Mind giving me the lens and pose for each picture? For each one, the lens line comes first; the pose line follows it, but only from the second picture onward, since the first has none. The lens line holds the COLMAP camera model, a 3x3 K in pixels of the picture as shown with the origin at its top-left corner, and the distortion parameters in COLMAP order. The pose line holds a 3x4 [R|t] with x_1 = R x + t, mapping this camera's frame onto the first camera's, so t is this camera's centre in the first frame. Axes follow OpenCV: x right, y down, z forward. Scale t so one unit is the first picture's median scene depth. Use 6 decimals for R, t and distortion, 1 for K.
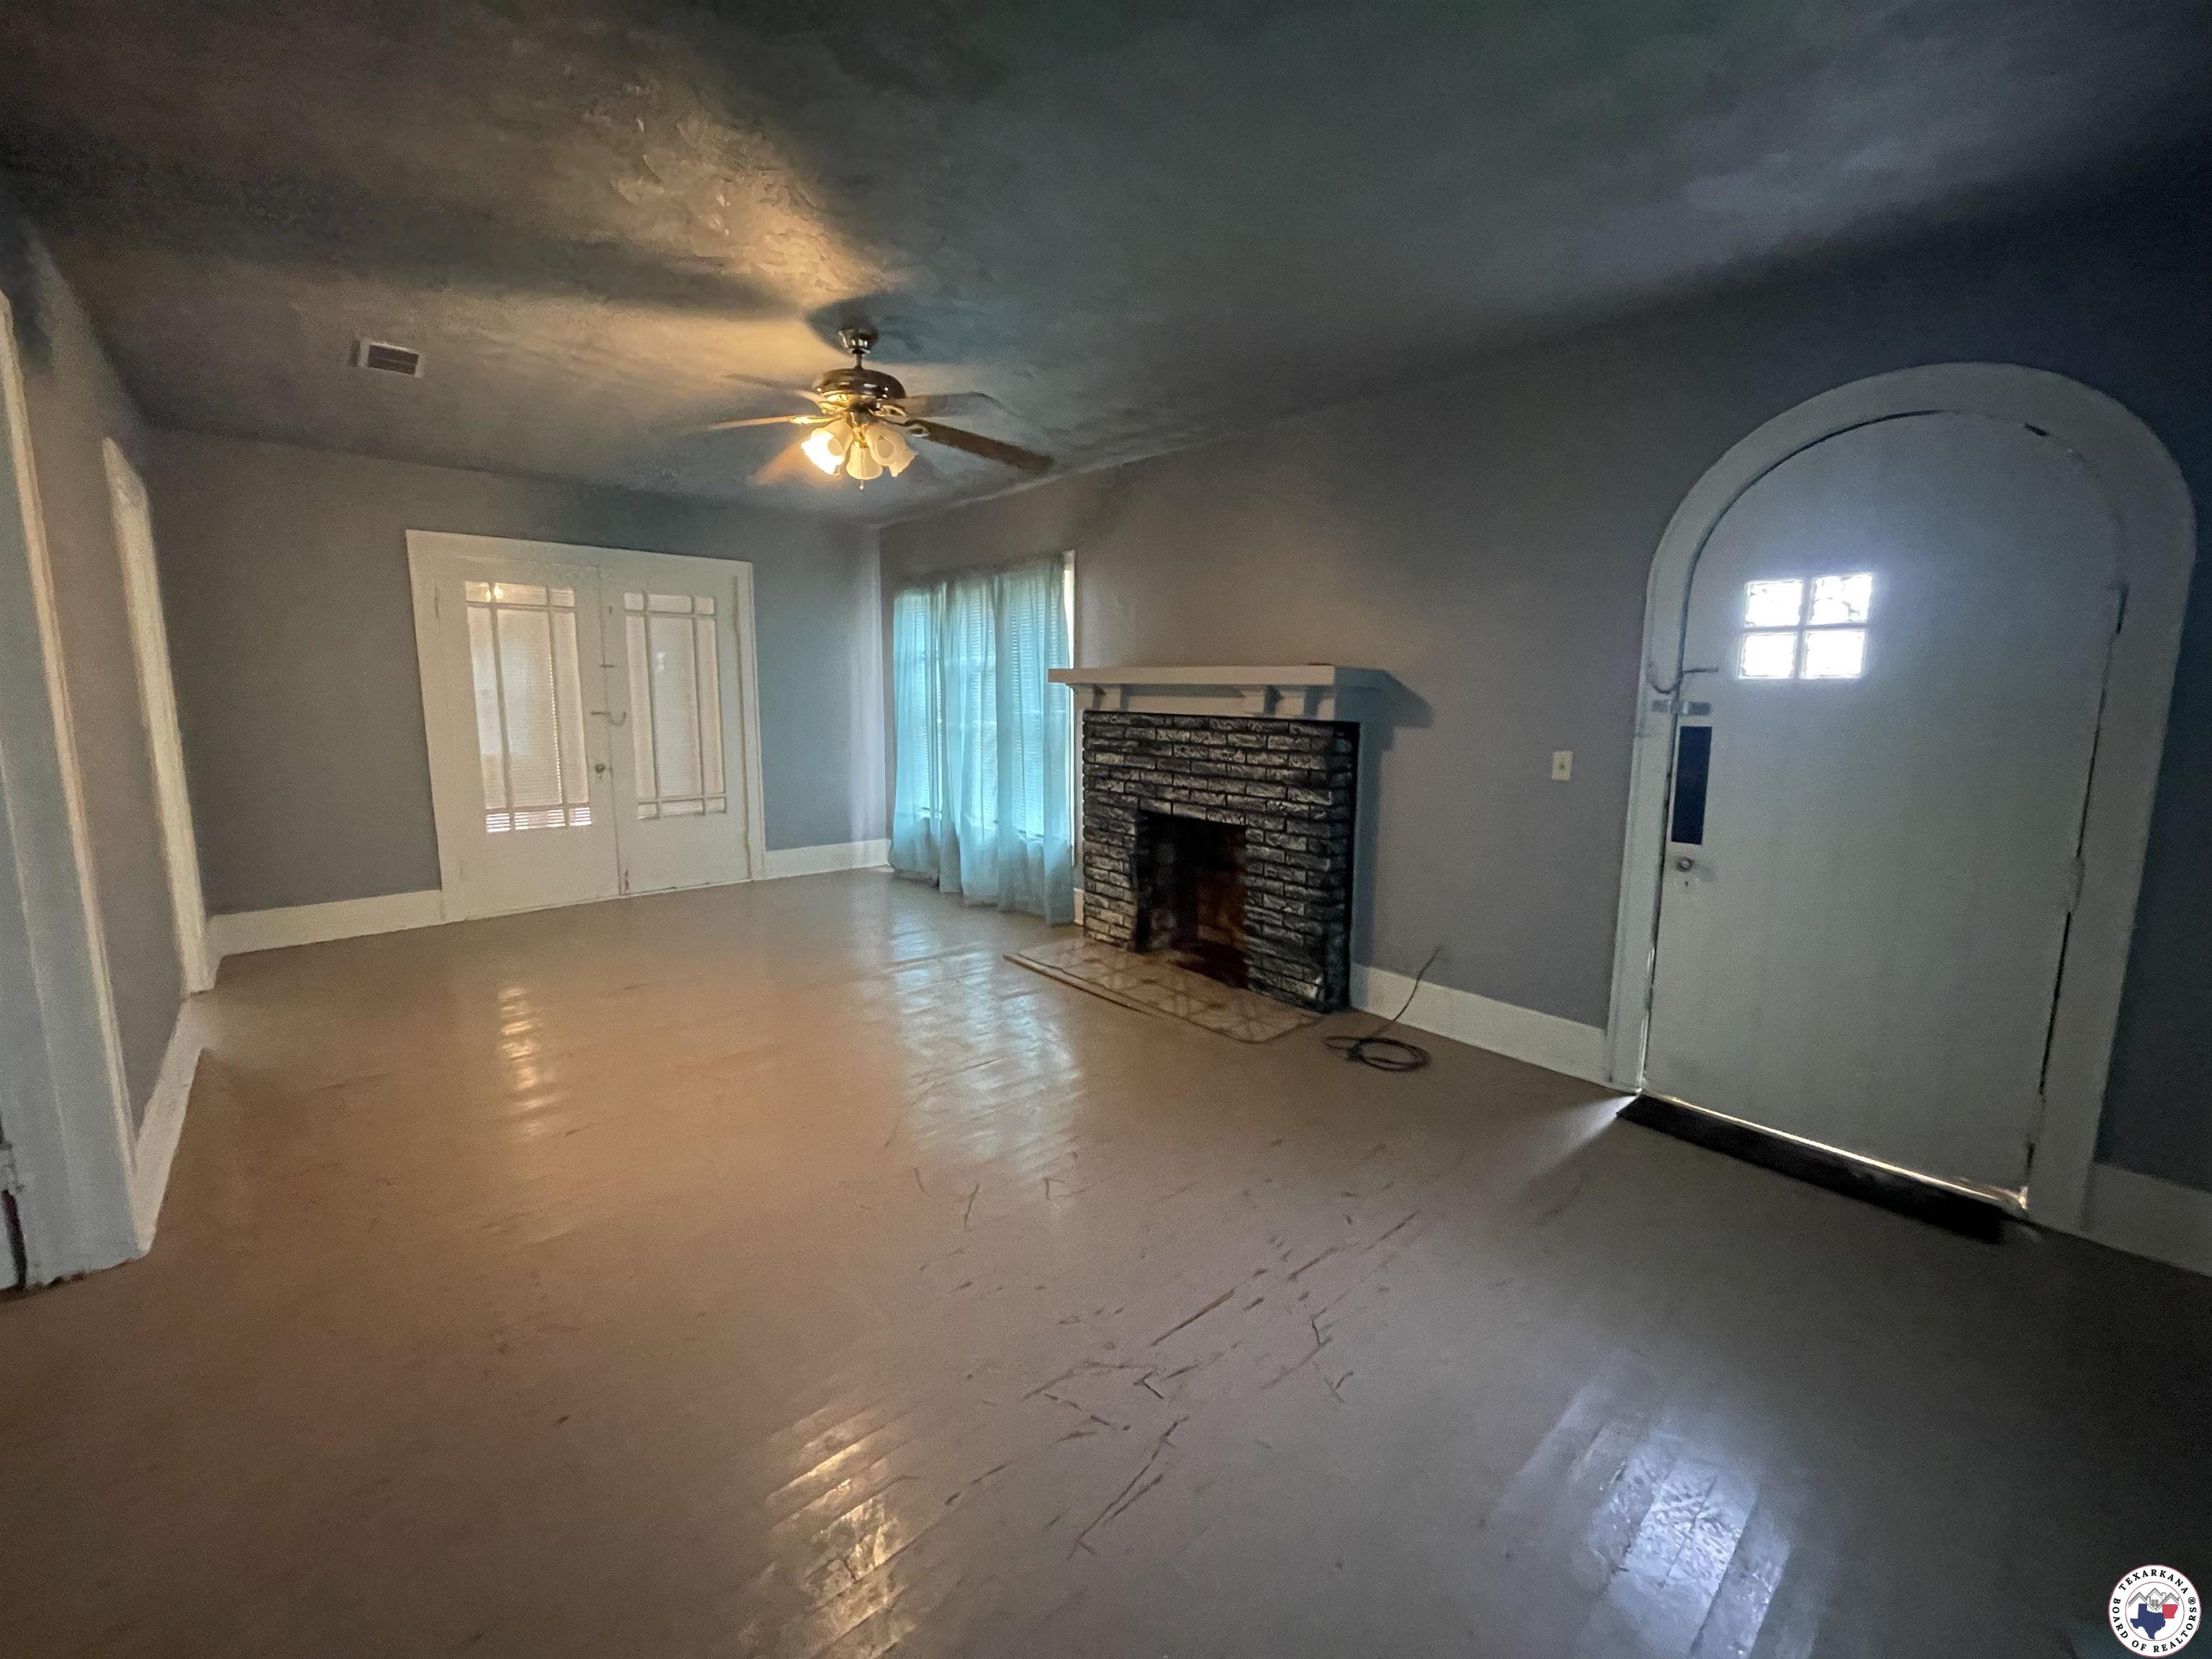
lens RADIAL K [[890.1, 0, 1100.9], [0, 890.1, 819.1], [0, 0, 1]] dist [-0.000931, 0.000199]
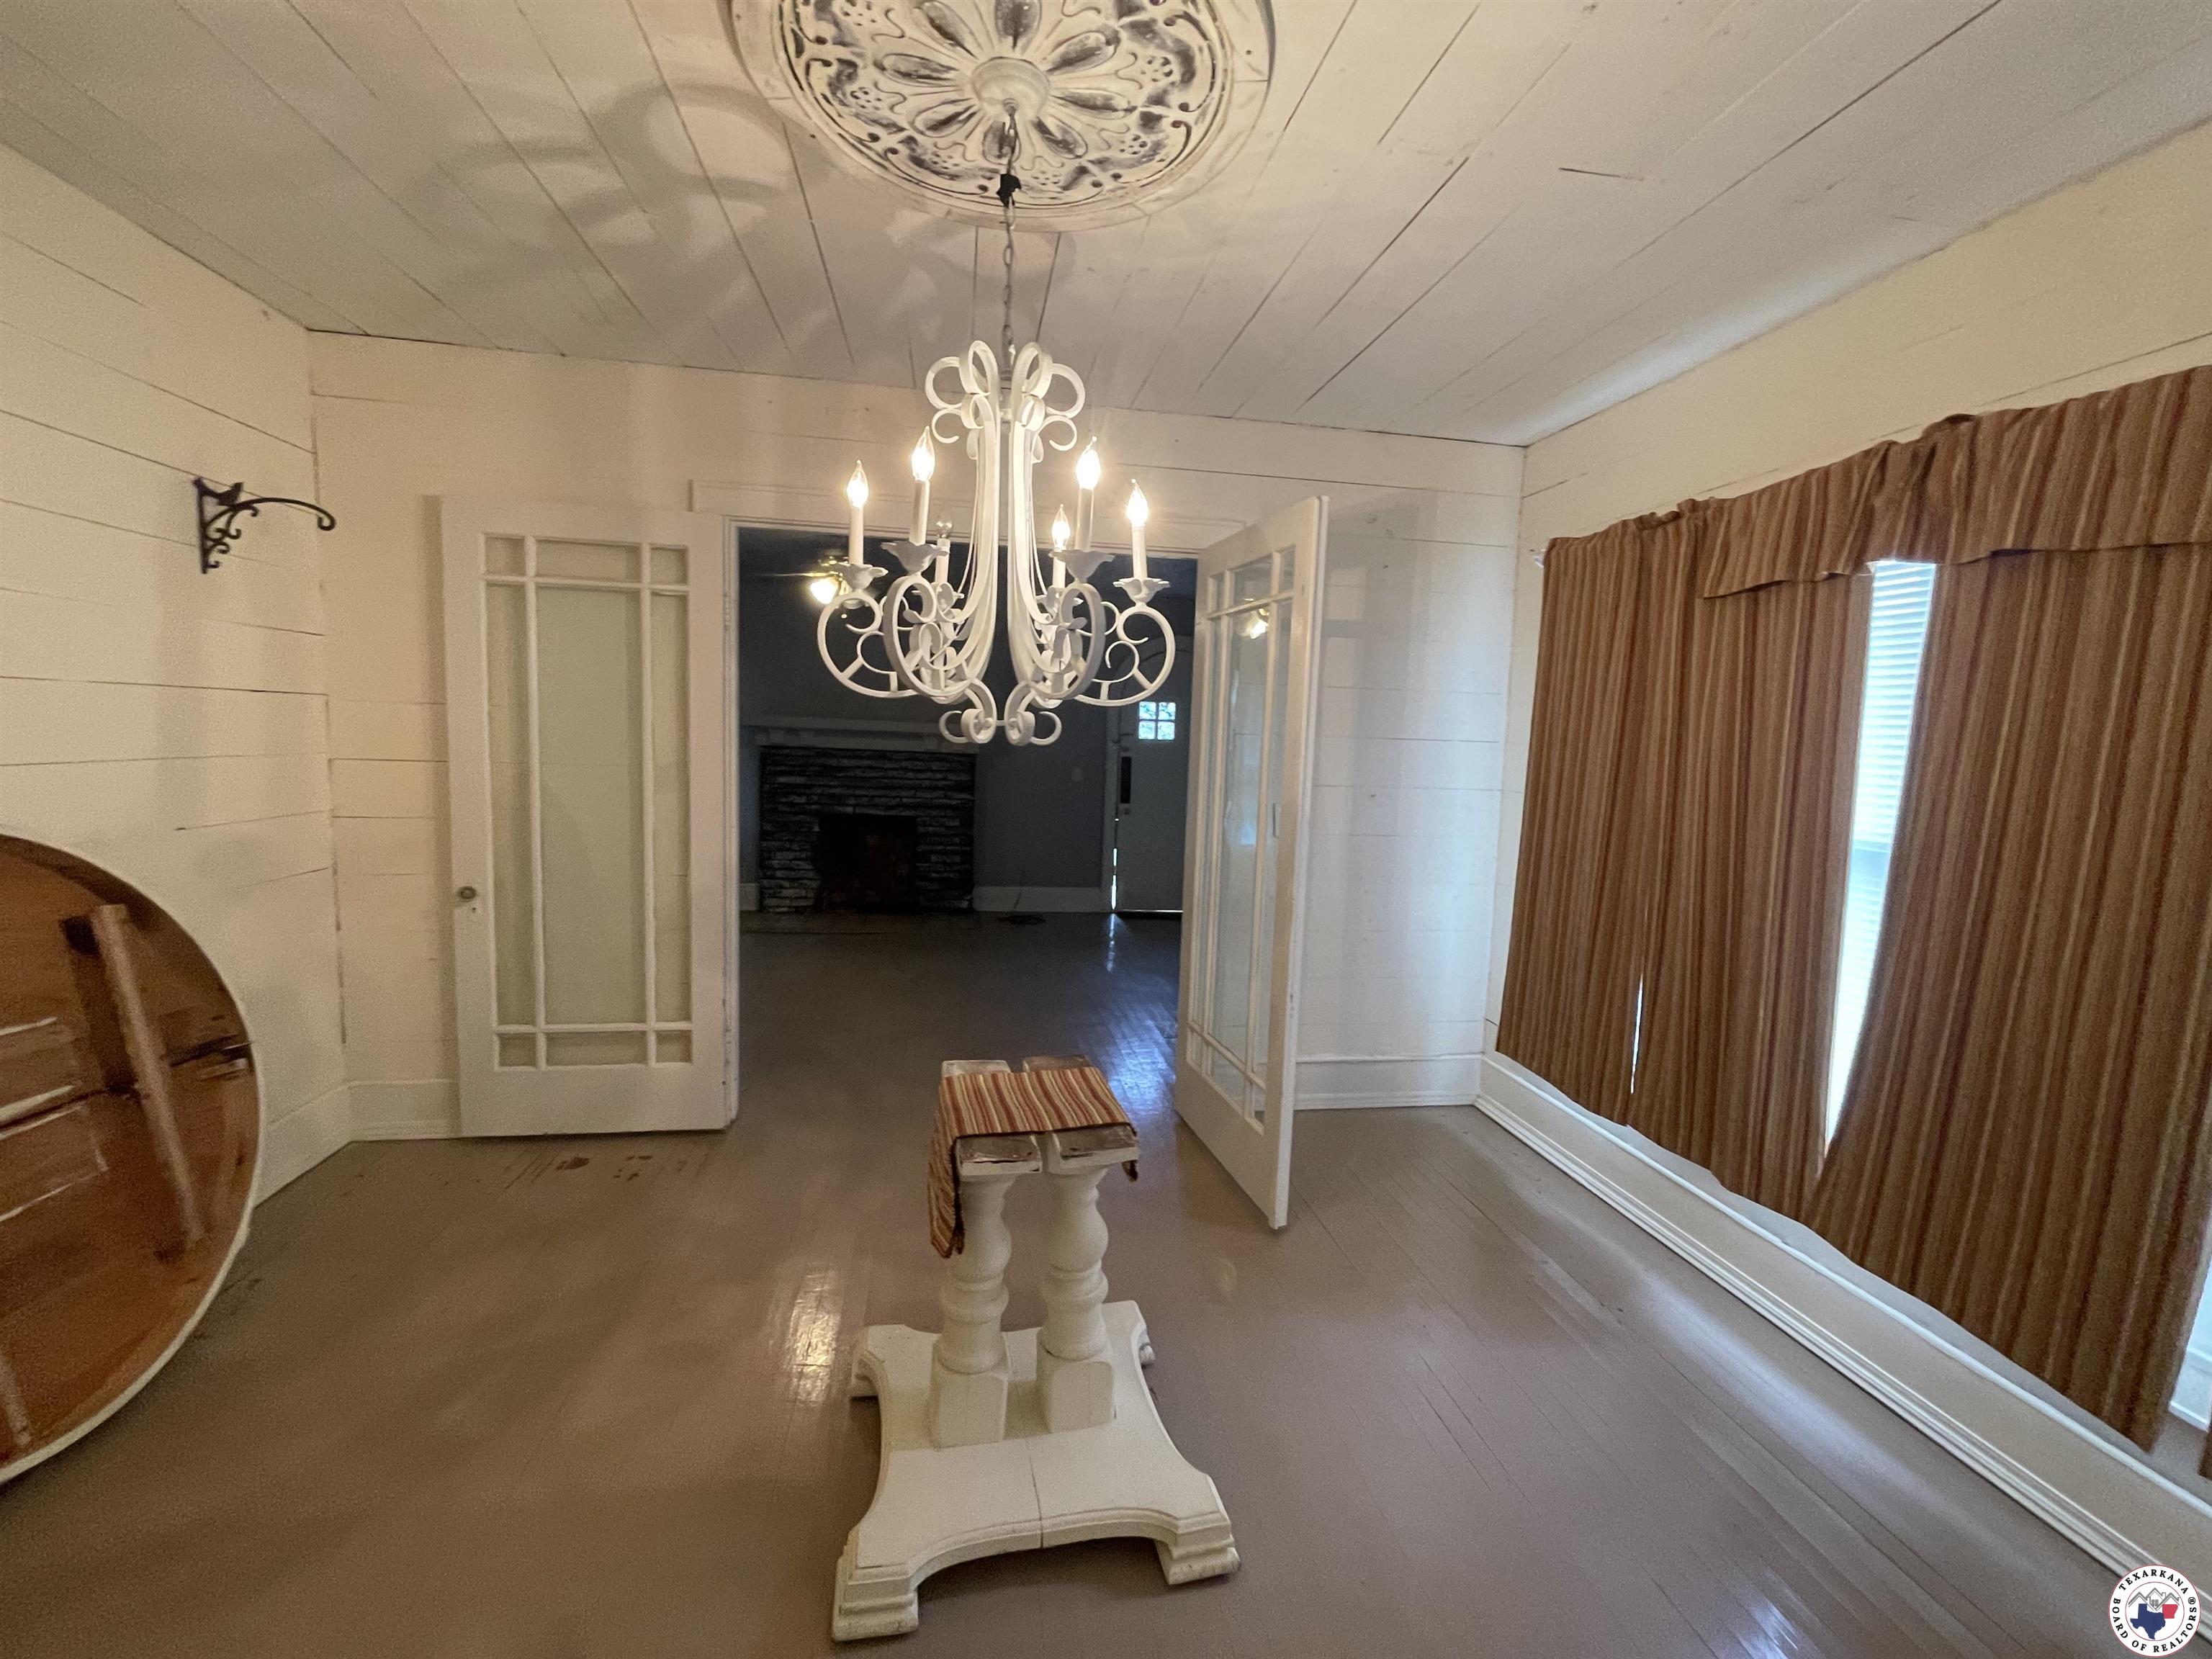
lens RADIAL K [[890.1, 0, 1100.9], [0, 890.1, 819.1], [0, 0, 1]] dist [-0.000931, 0.000199]
pose [[0.530948, -0.061436, 0.845174, -0.992934], [0.089074, 0.995889, 0.016434, 0.015996], [-0.842710, 0.066558, 0.534238, -0.178122]]
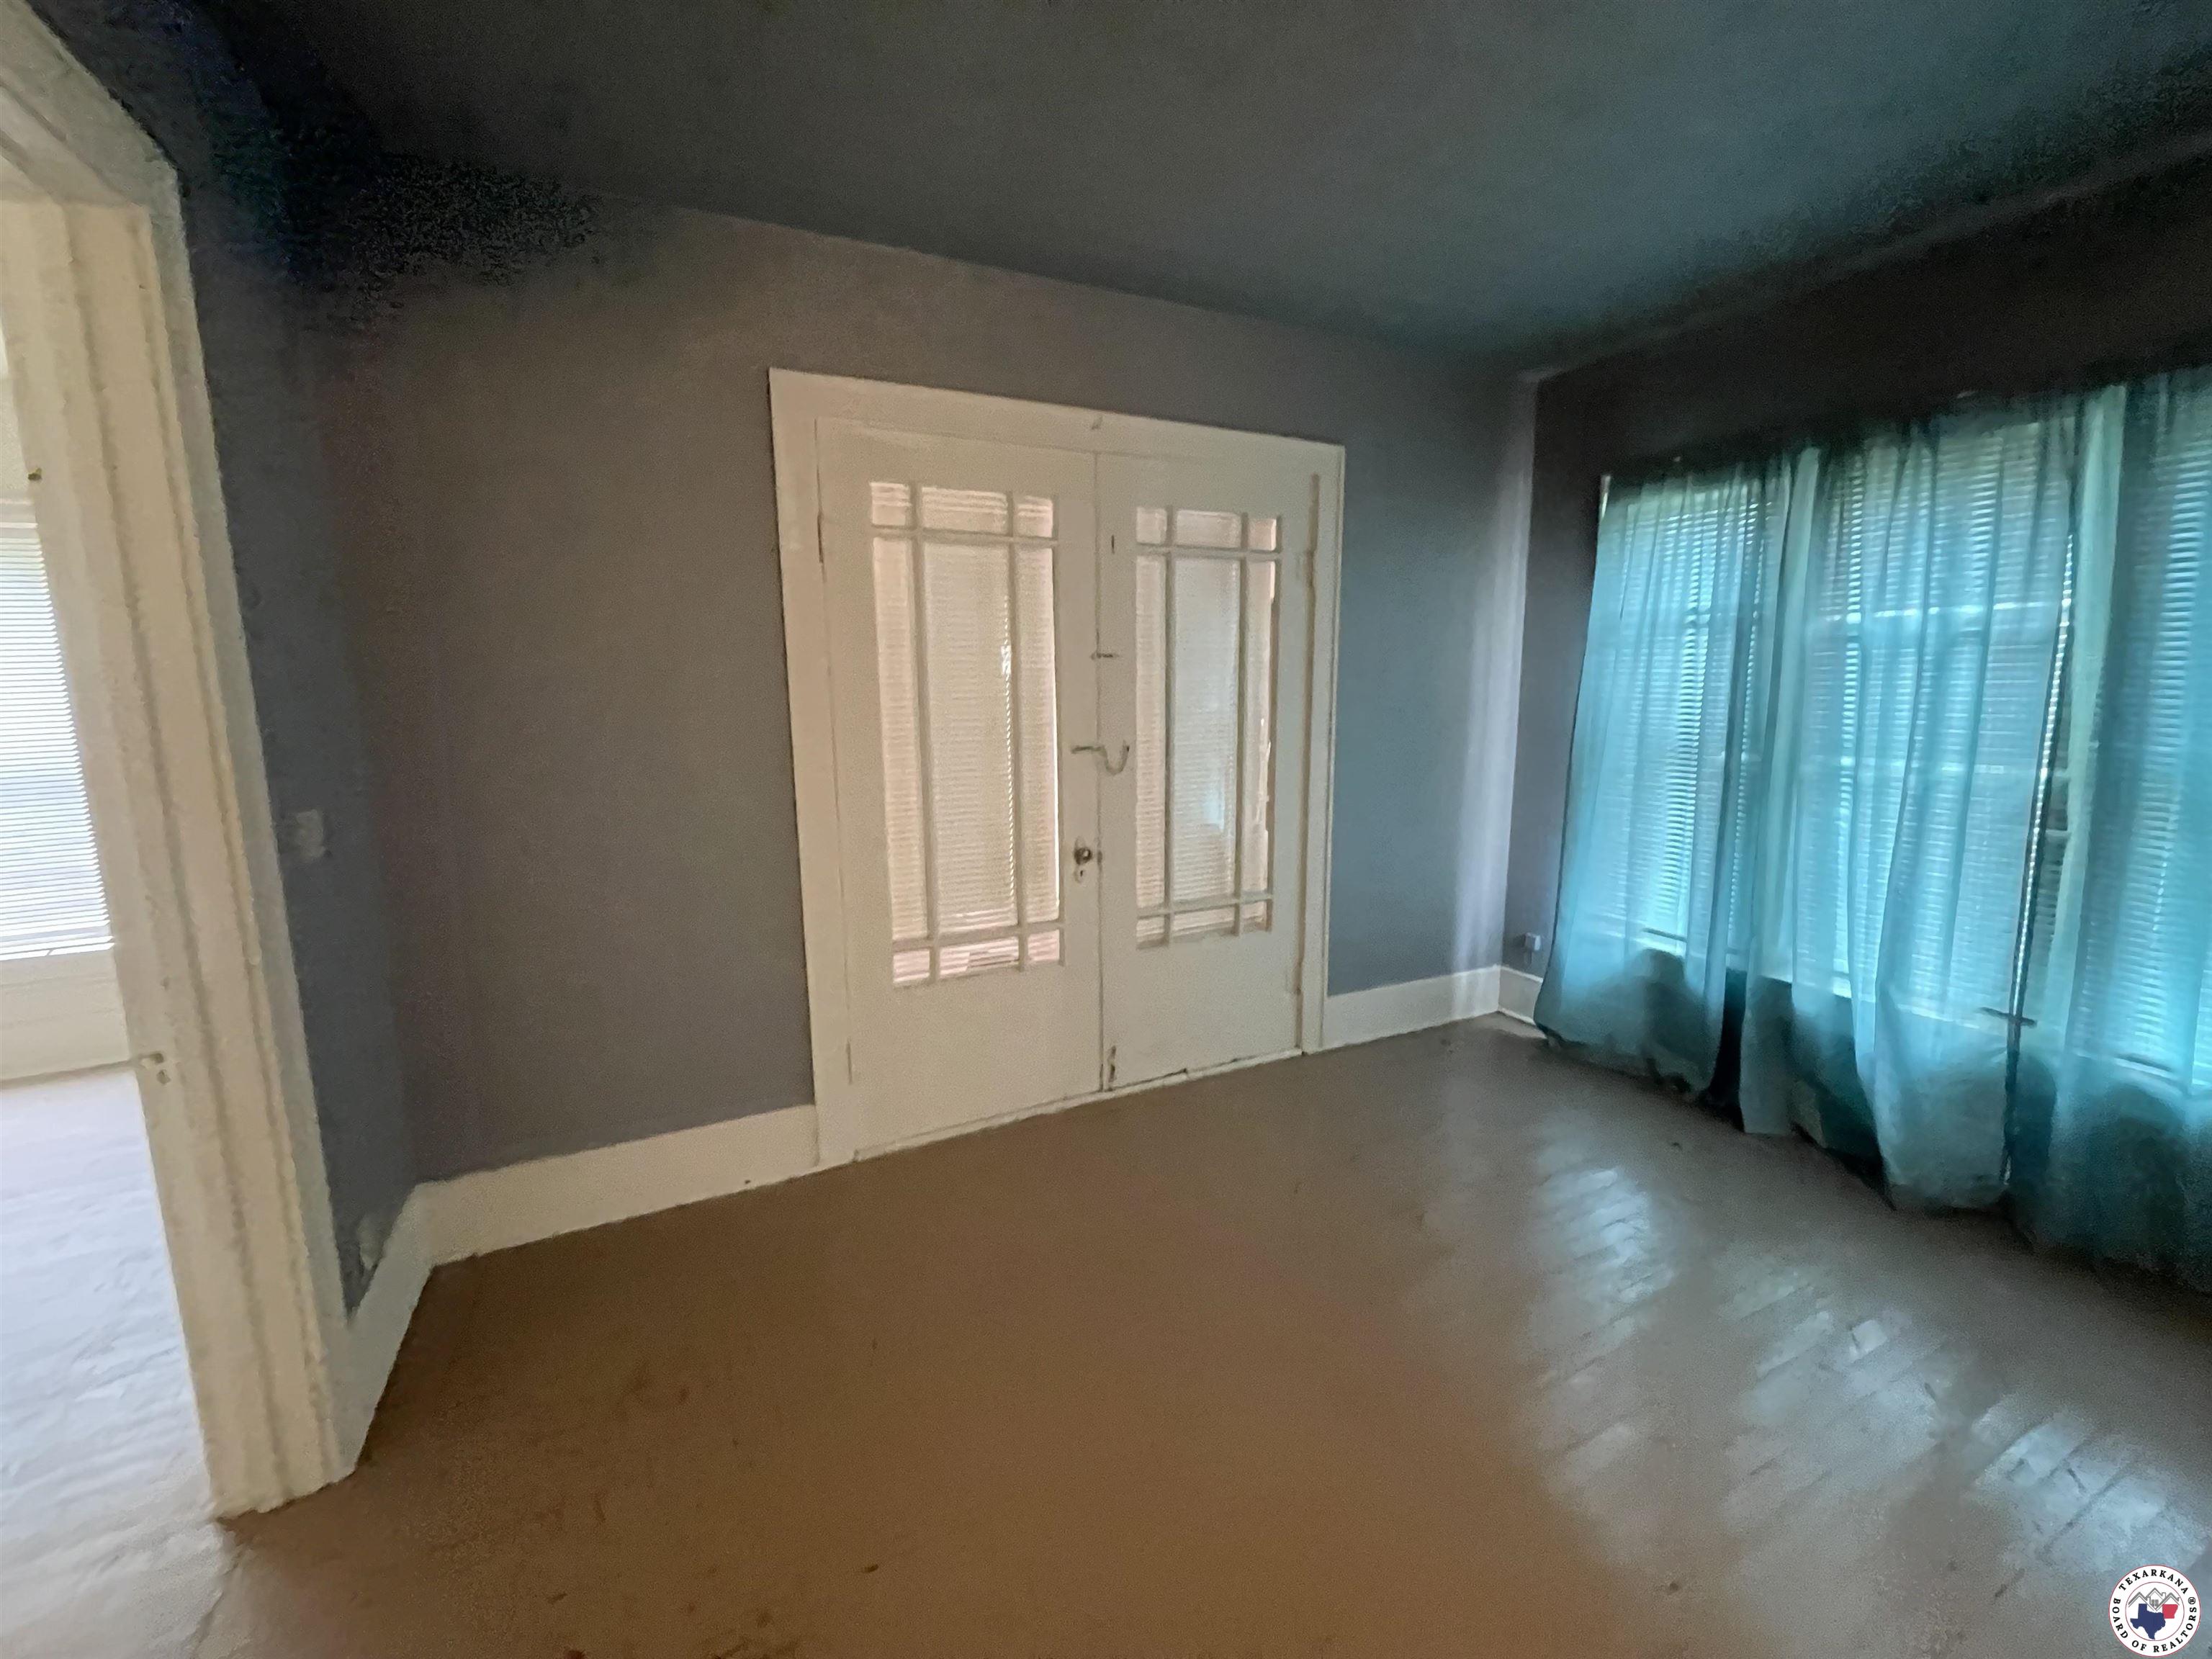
lens RADIAL K [[890.1, 0, 1100.9], [0, 890.1, 819.1], [0, 0, 1]] dist [-0.000931, 0.000199]
pose [[0.964040, 0.021779, -0.264862, -0.556425], [-0.020616, 0.999762, 0.007167, -0.108594], [0.264955, -0.001449, 0.964260, 0.678277]]
